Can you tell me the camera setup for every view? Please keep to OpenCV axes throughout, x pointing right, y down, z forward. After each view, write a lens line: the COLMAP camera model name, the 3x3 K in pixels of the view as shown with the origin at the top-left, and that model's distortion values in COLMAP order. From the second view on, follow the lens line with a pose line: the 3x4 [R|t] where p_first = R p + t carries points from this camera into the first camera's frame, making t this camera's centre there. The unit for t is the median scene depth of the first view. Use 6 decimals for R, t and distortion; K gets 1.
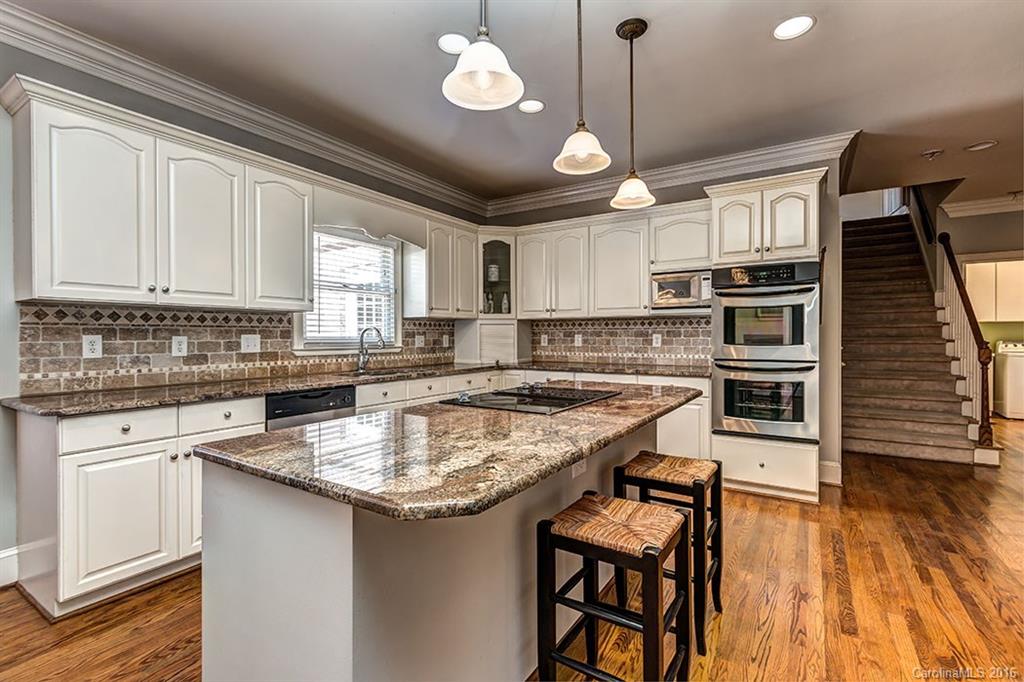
lens RADIAL K [[468.4, 0, 510.8], [0, 468.4, 336.8], [0, 0, 1]] dist [0.009907, -0.006415]
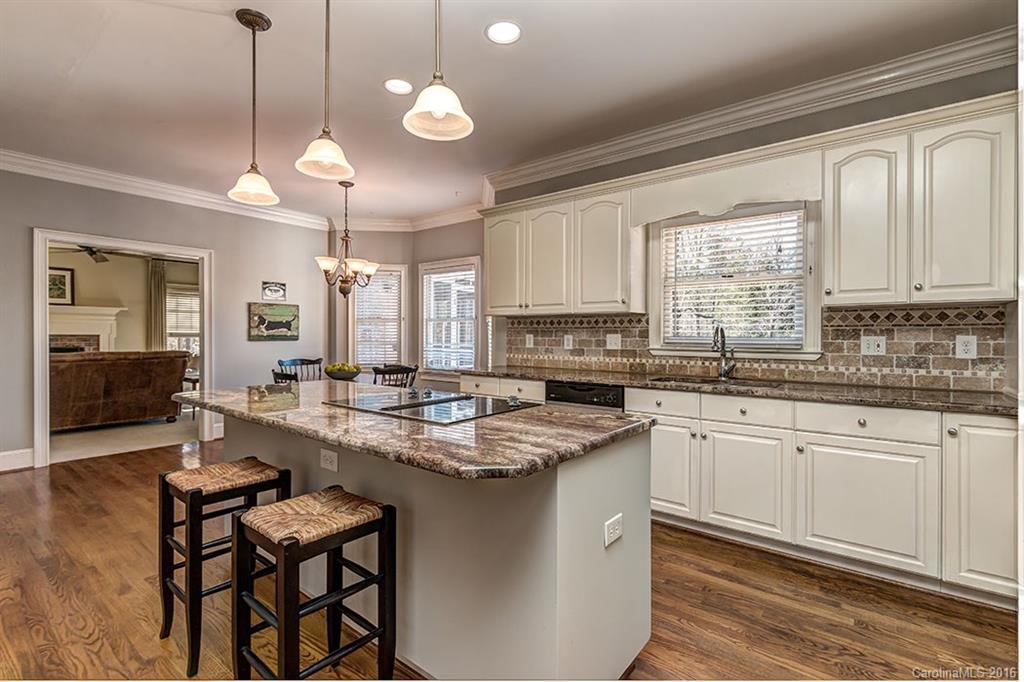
lens RADIAL K [[468.4, 0, 510.8], [0, 468.4, 336.8], [0, 0, 1]] dist [0.009907, -0.006415]
pose [[-0.101375, 0.004660, -0.994837, 0.541489], [-0.006454, 0.999965, 0.005342, -0.002088], [0.994827, 0.006962, -0.101342, 0.725524]]
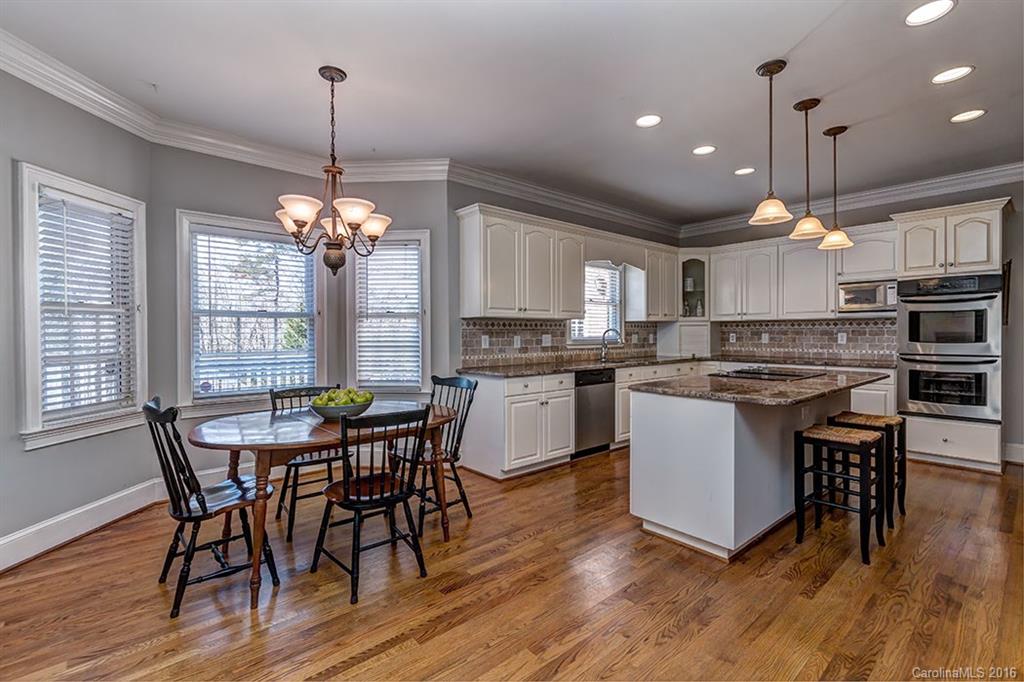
lens RADIAL K [[468.4, 0, 510.8], [0, 468.4, 336.8], [0, 0, 1]] dist [0.009907, -0.006415]
pose [[0.961443, 0.000146, -0.275006, -0.201013], [0.001739, 0.999977, 0.006612, -0.006767], [0.275000, -0.006835, 0.961420, -0.451168]]
